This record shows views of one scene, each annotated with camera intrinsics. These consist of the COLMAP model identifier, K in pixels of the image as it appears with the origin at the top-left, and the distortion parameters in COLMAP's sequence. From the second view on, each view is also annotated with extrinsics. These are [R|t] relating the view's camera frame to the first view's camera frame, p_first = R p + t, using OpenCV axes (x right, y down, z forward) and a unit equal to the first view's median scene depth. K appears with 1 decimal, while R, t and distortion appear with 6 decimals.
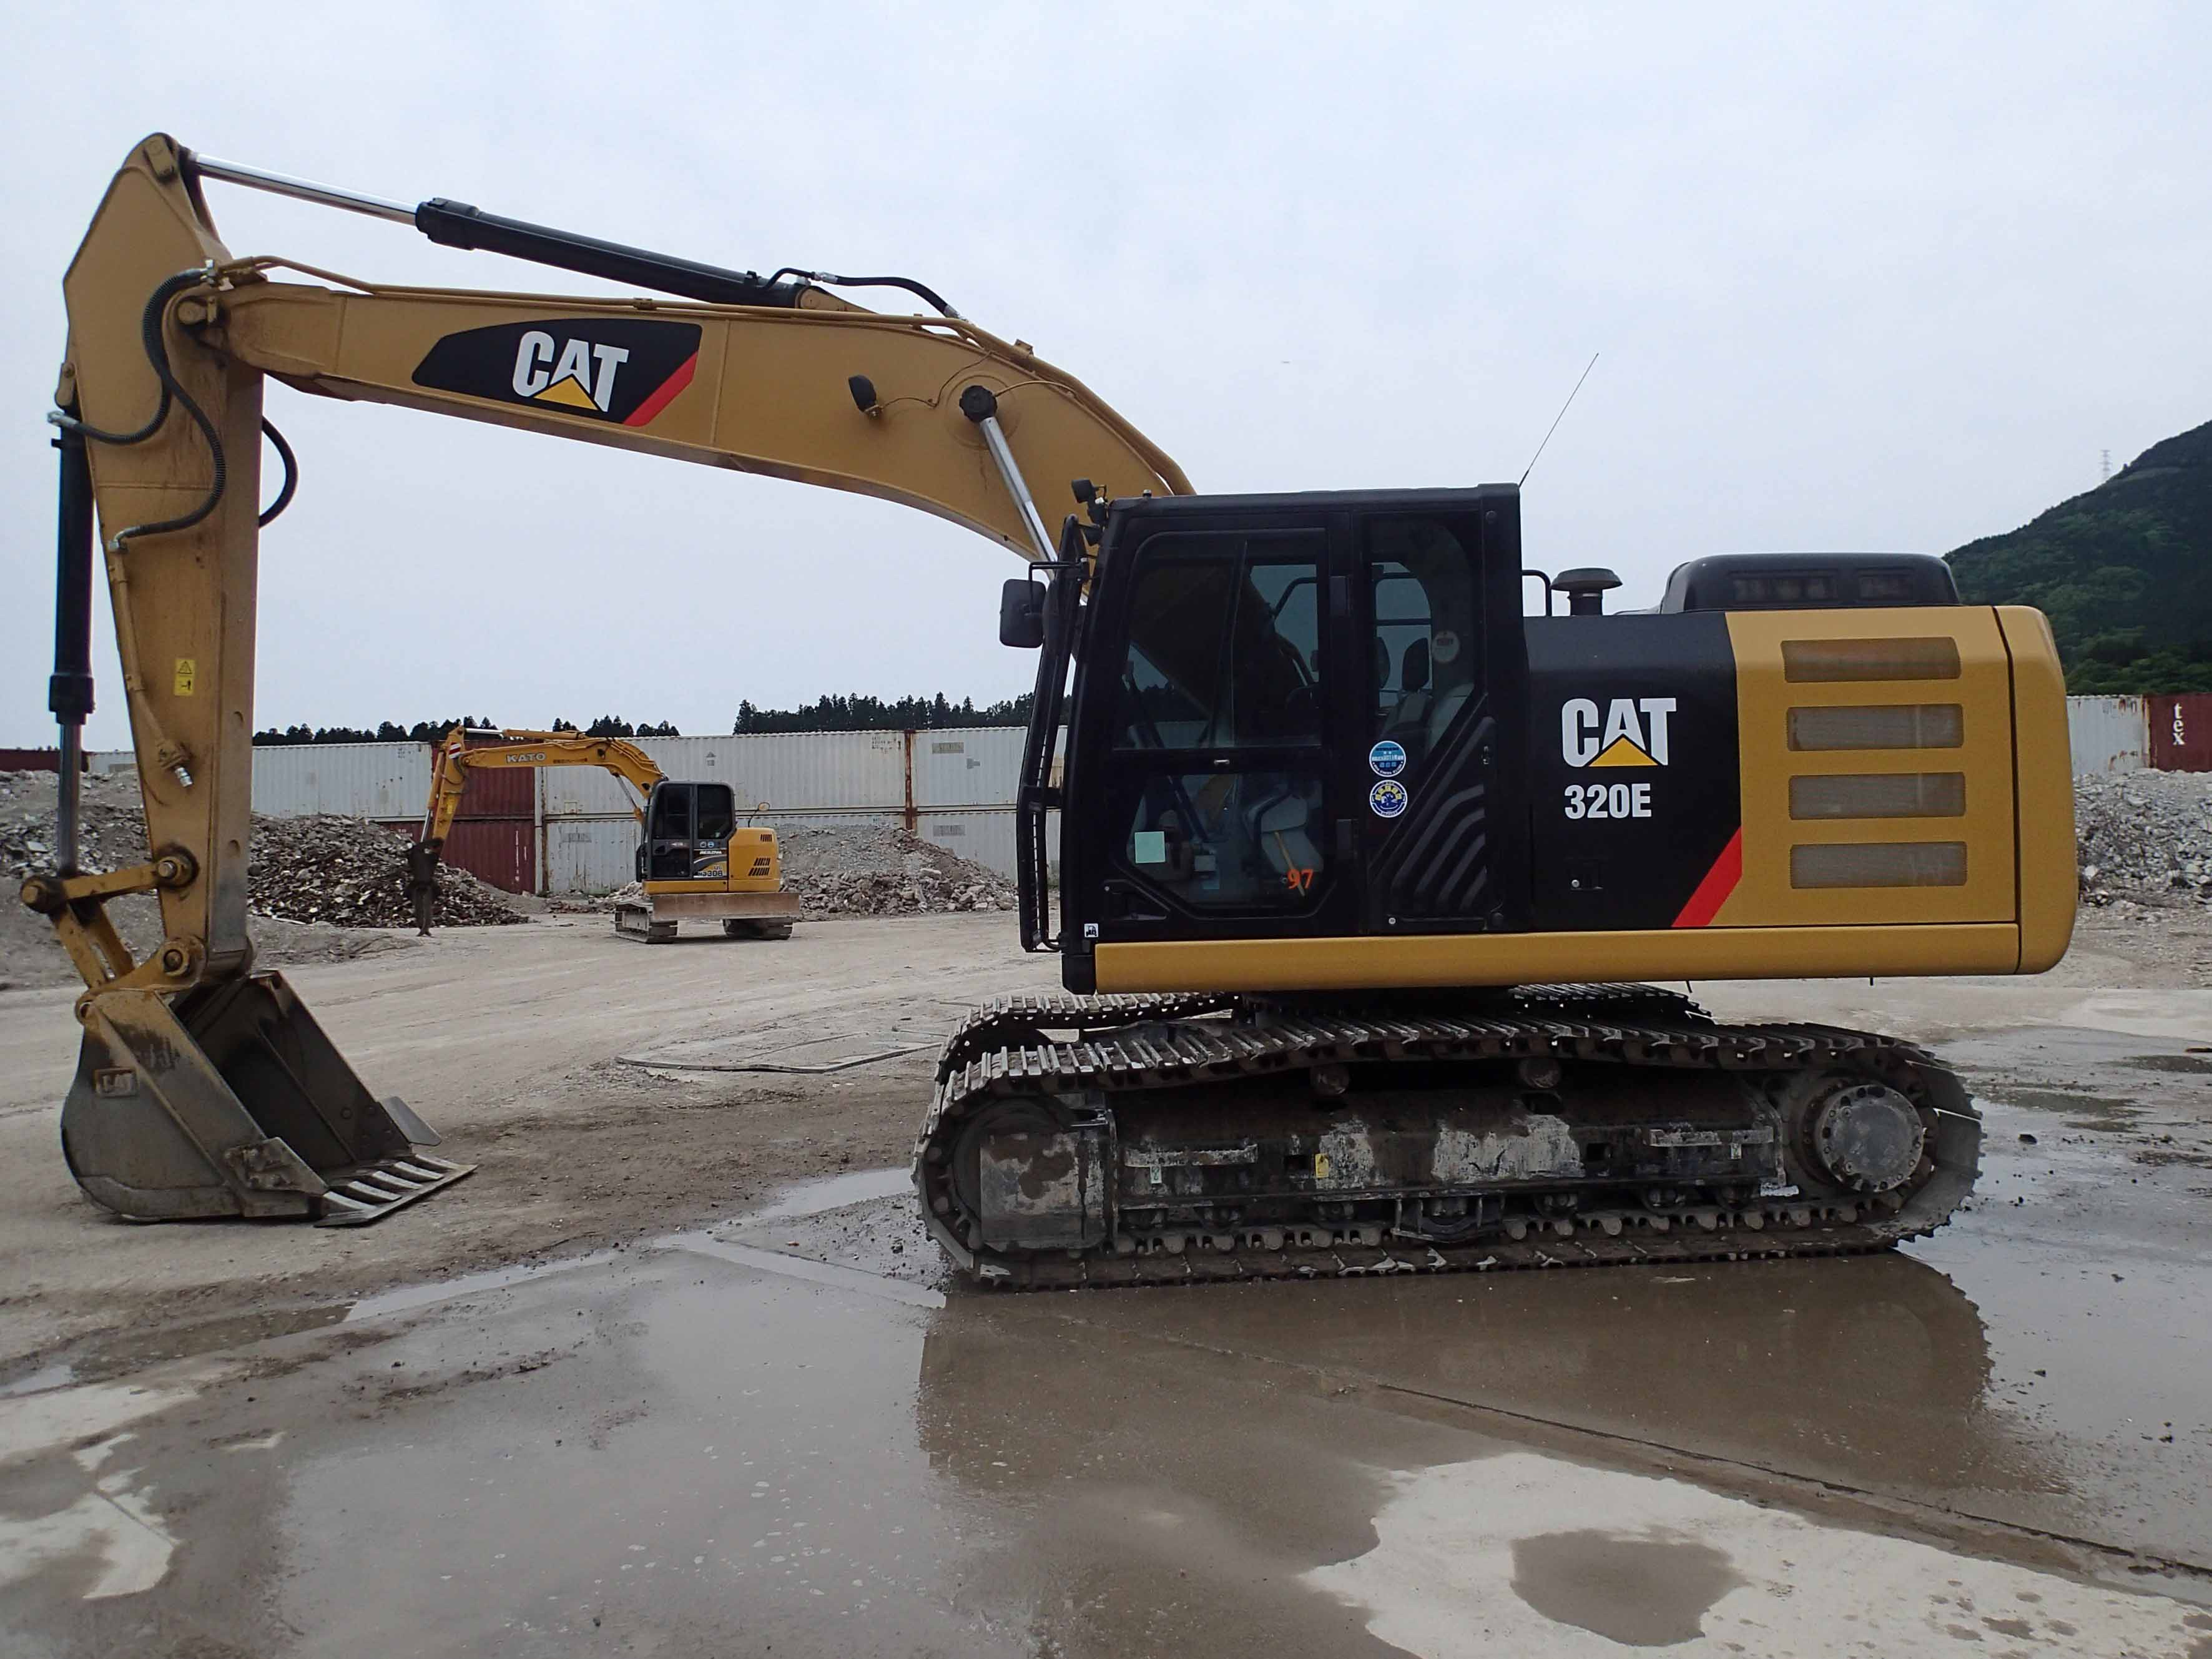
lens RADIAL K [[1603.0, 0, 1119.9], [0, 1603.0, 833.9], [0, 0, 1]] dist [0.001308, -0.010487]
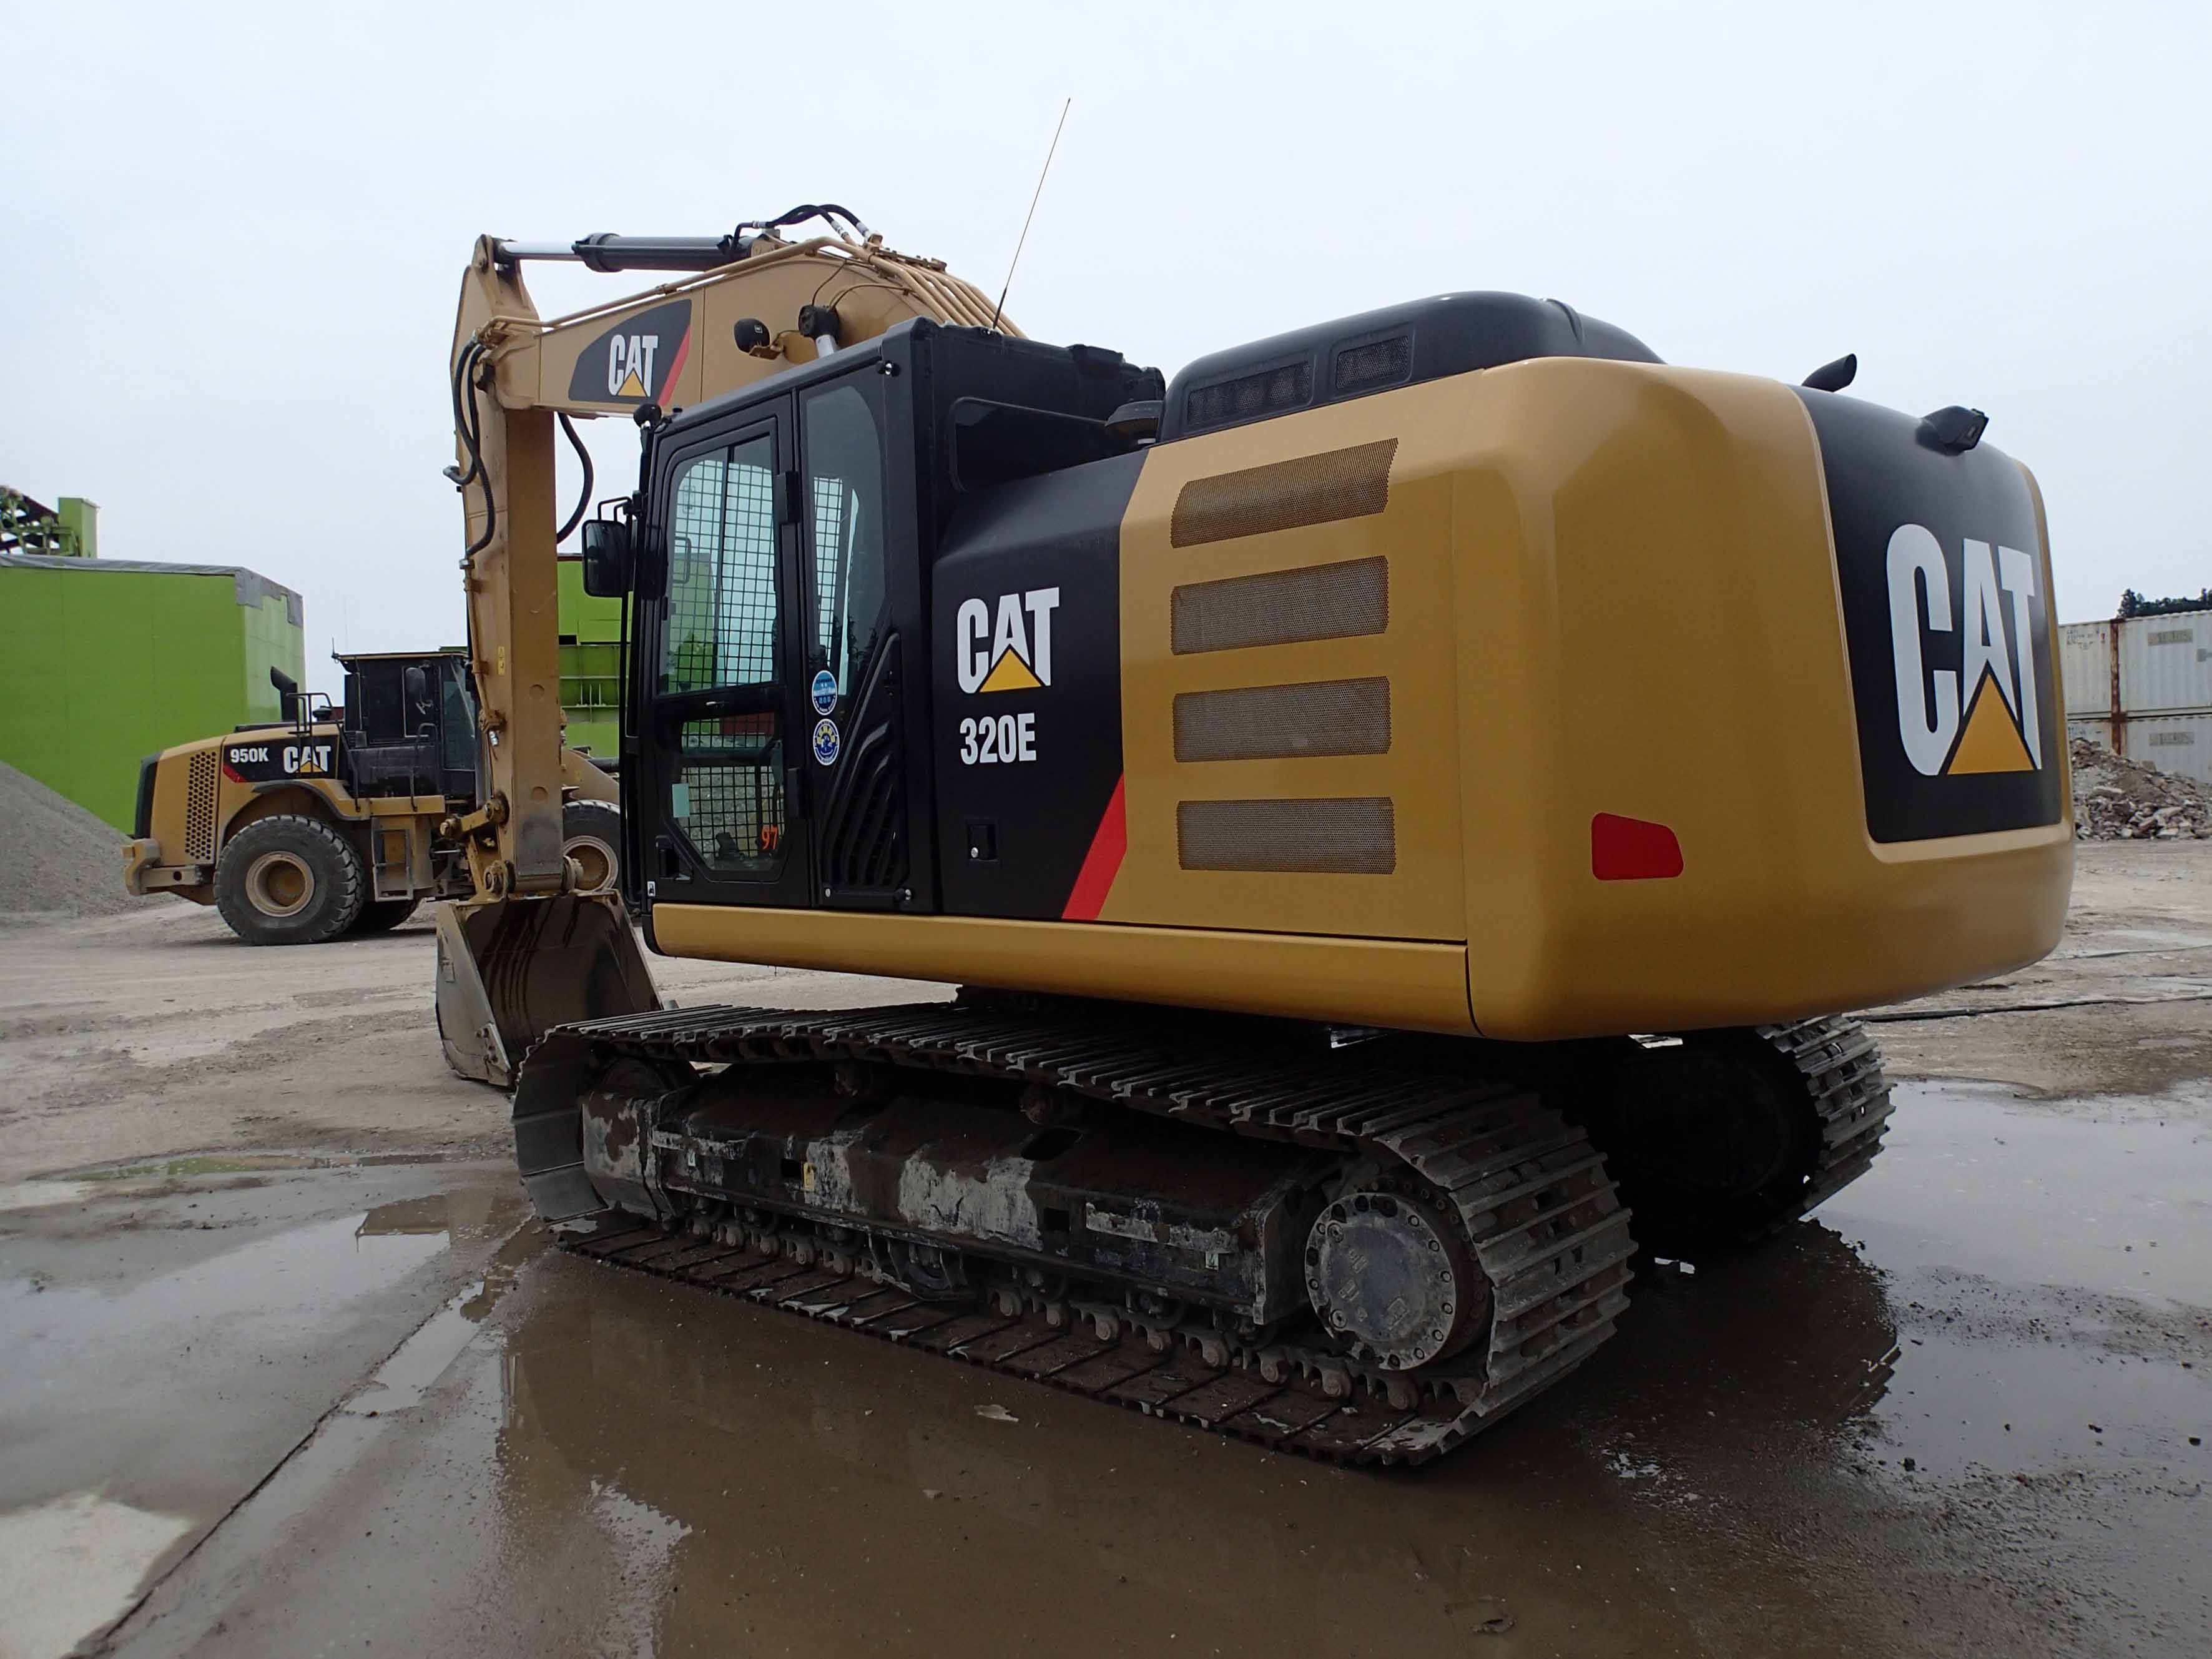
lens RADIAL K [[1603.0, 0, 1107.5], [0, 1603.0, 824.7], [0, 0, 1]] dist [0.001308, -0.010487]
pose [[0.728478, 0.012890, -0.684948, 0.821369], [0.018994, 0.999059, 0.039003, -0.009108], [0.684806, -0.041423, 0.727547, 0.500591]]
